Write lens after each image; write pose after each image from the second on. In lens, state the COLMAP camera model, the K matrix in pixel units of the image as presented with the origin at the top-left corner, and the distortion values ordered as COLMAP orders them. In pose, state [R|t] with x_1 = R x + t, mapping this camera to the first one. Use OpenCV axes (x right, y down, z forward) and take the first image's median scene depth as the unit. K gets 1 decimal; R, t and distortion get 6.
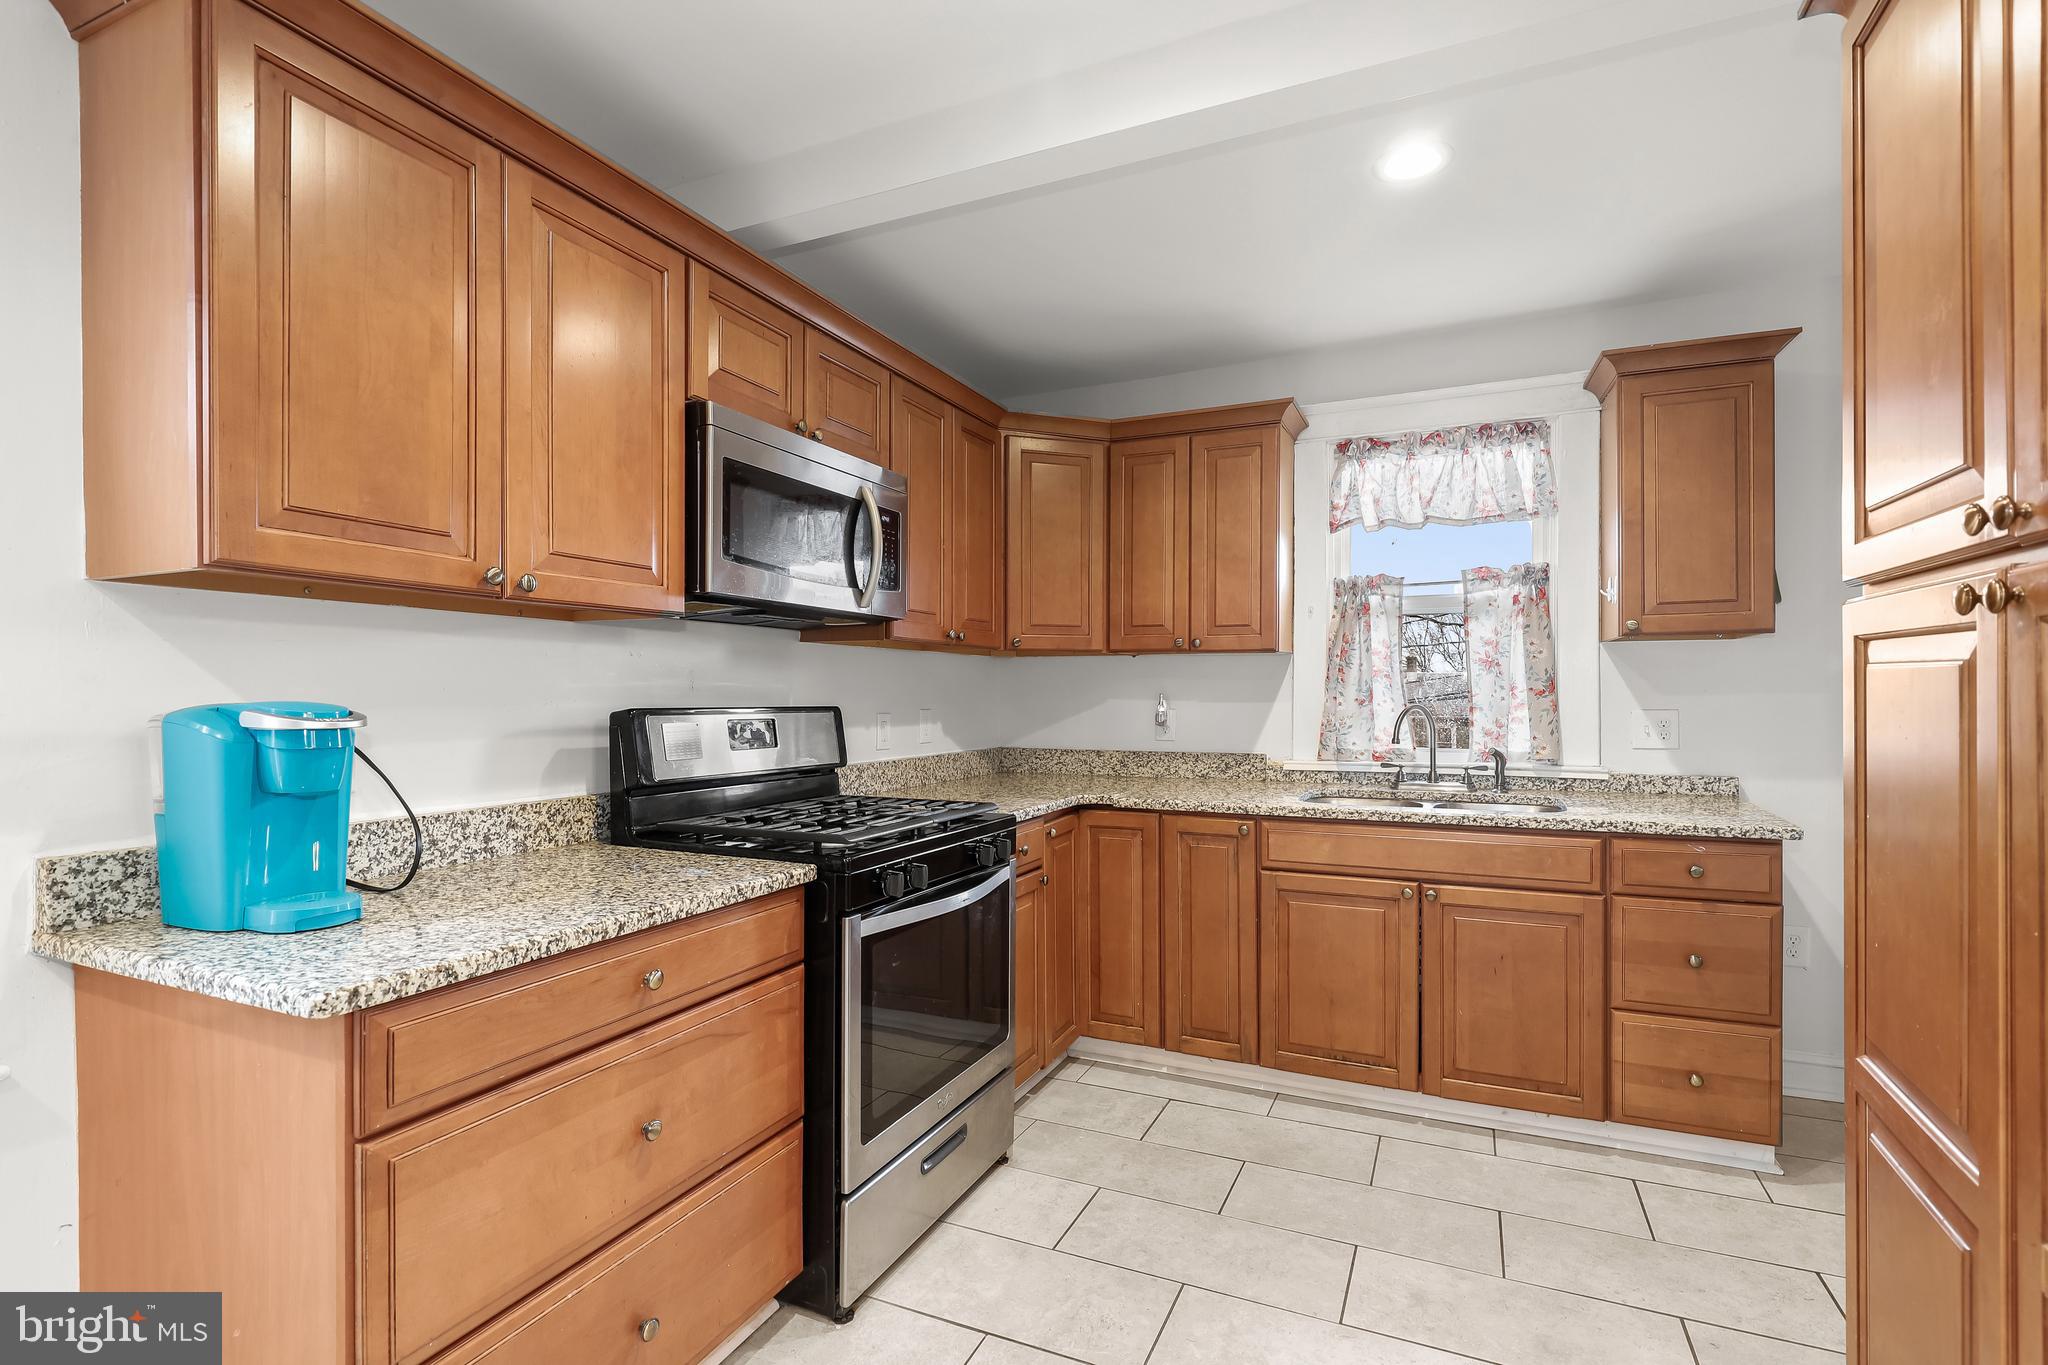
lens RADIAL K [[955.2, 0, 1036.2], [0, 955.2, 711.2], [0, 0, 1]] dist [-0.005525, -0.000046]
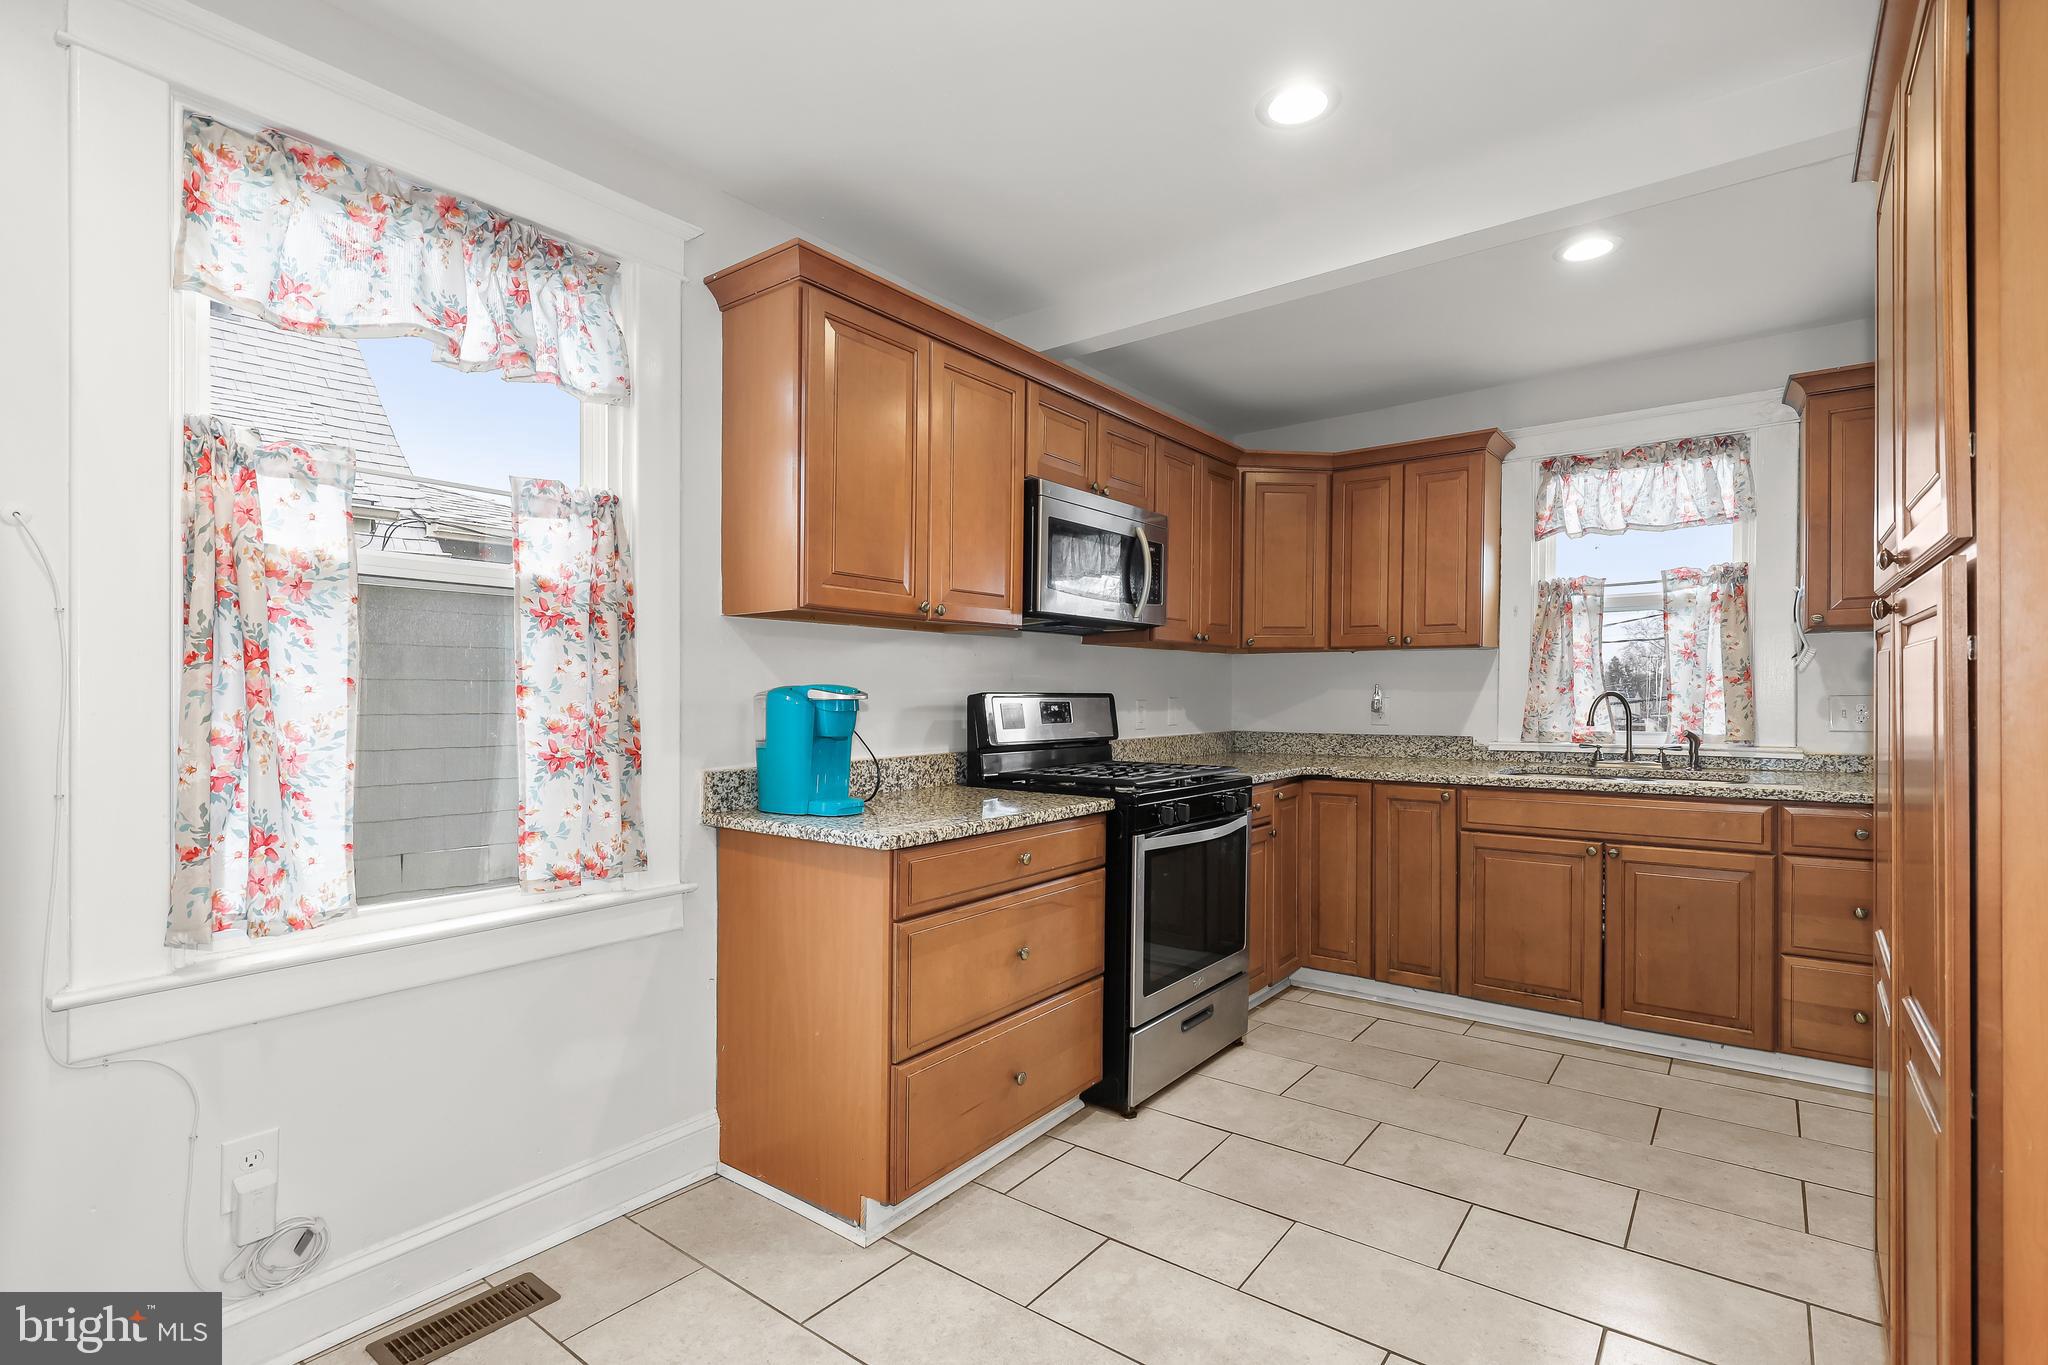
lens RADIAL K [[955.2, 0, 1037.8], [0, 955.2, 721.7], [0, 0, 1]] dist [-0.005525, -0.000046]
pose [[0.974572, 0.005874, -0.223996, -0.015197], [-0.002779, 0.999896, 0.014132, 0.017606], [0.224056, -0.013150, 0.974488, -0.324766]]
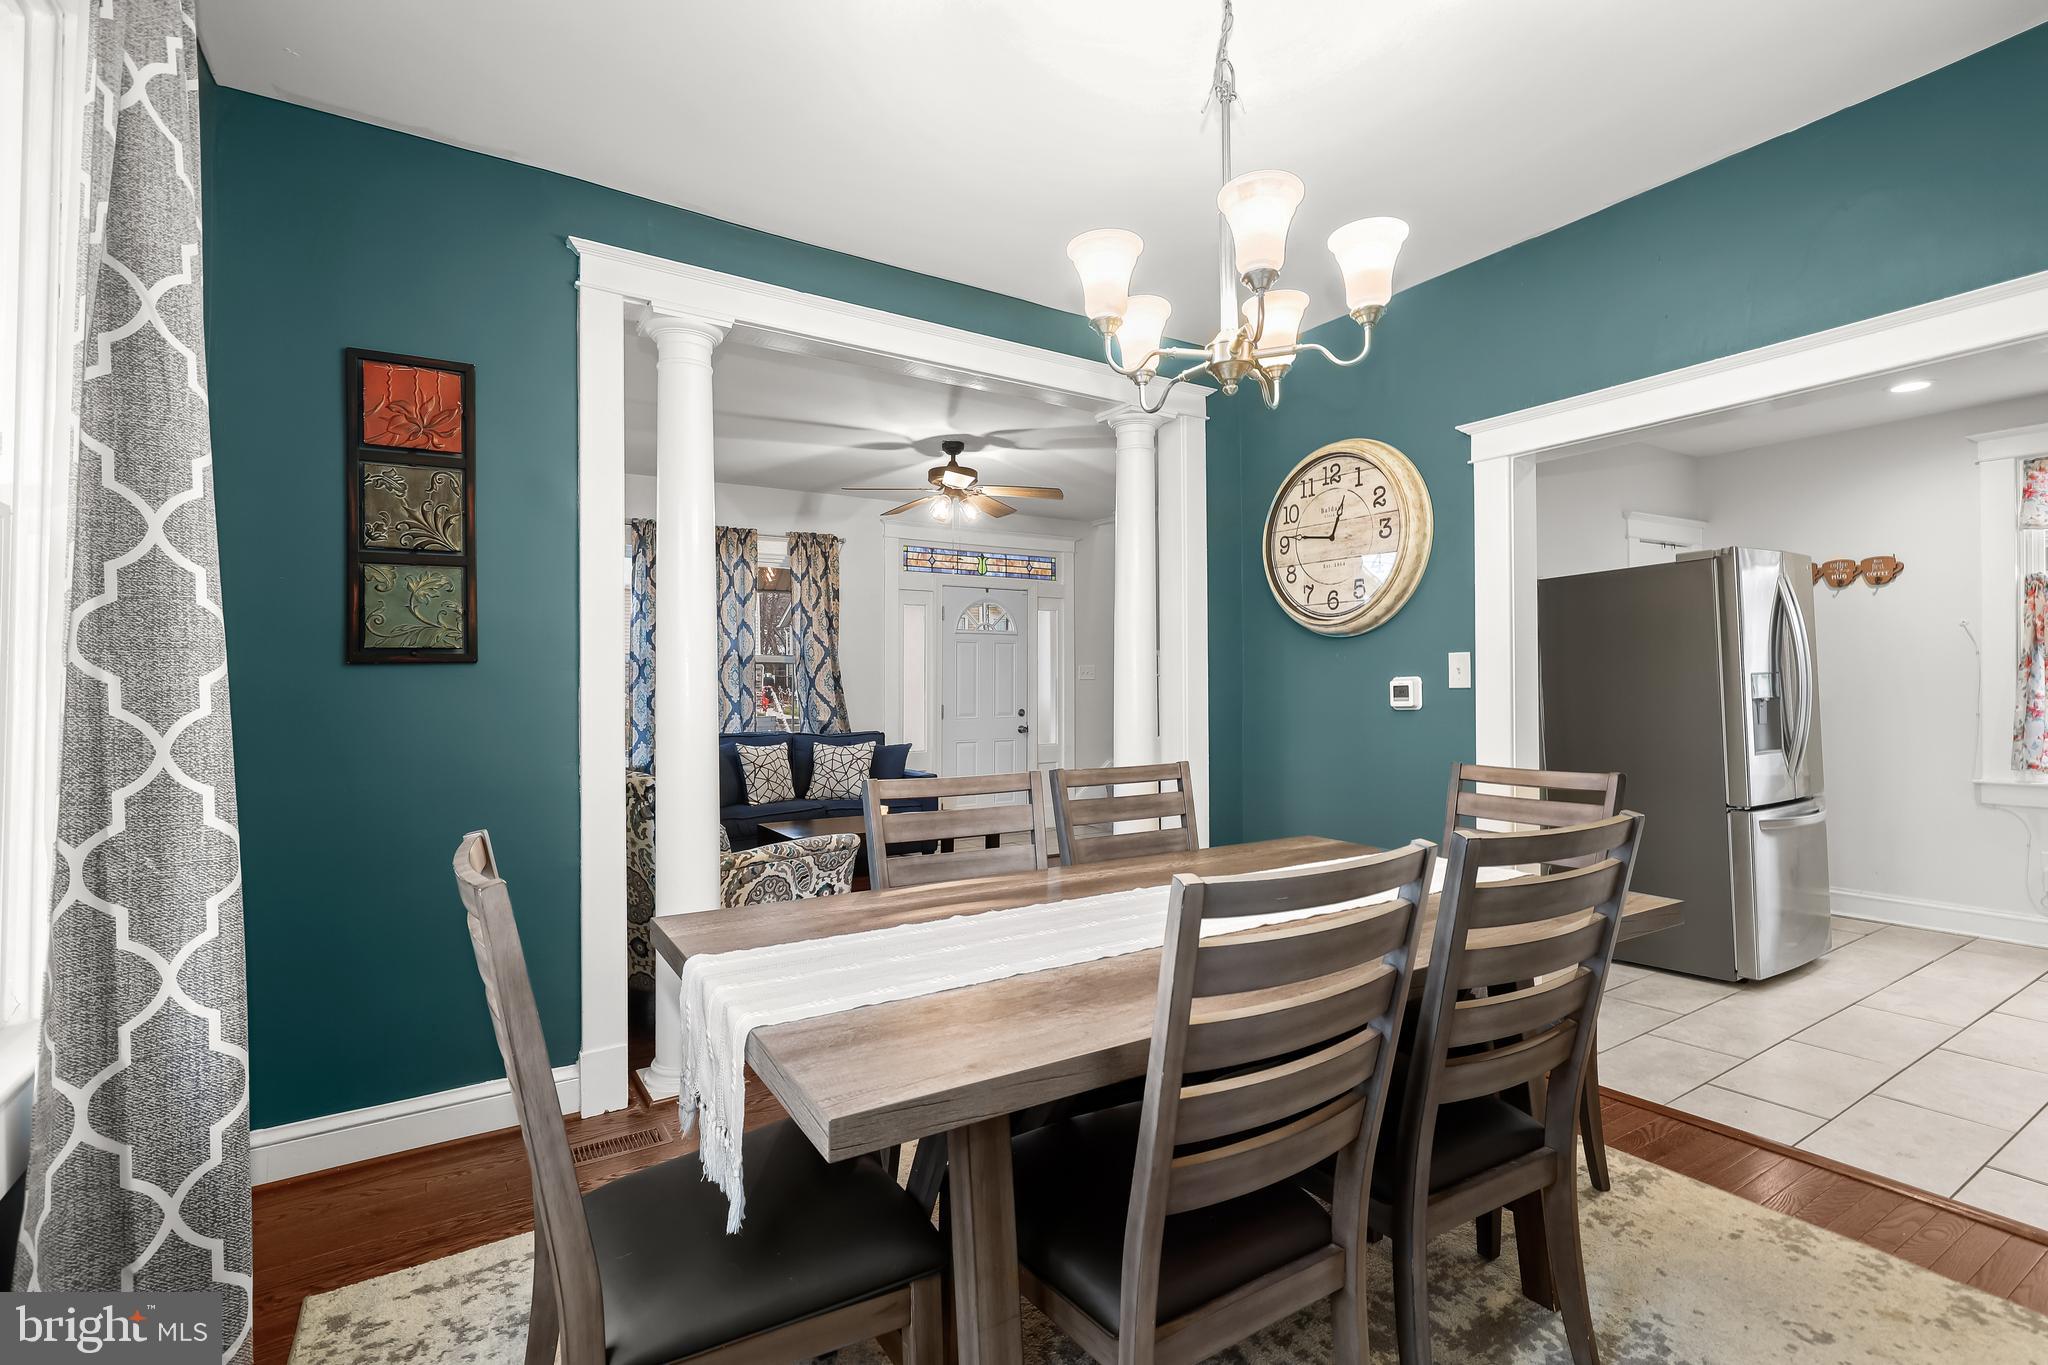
lens RADIAL K [[955.2, 0, 1037.3], [0, 955.2, 665.6], [0, 0, 1]] dist [-0.005525, -0.000046]
pose [[-0.543497, -0.009614, -0.839356, 1.682609], [0.003023, 0.999906, -0.013410, 0.004159], [0.839406, -0.009825, -0.543416, -0.396548]]
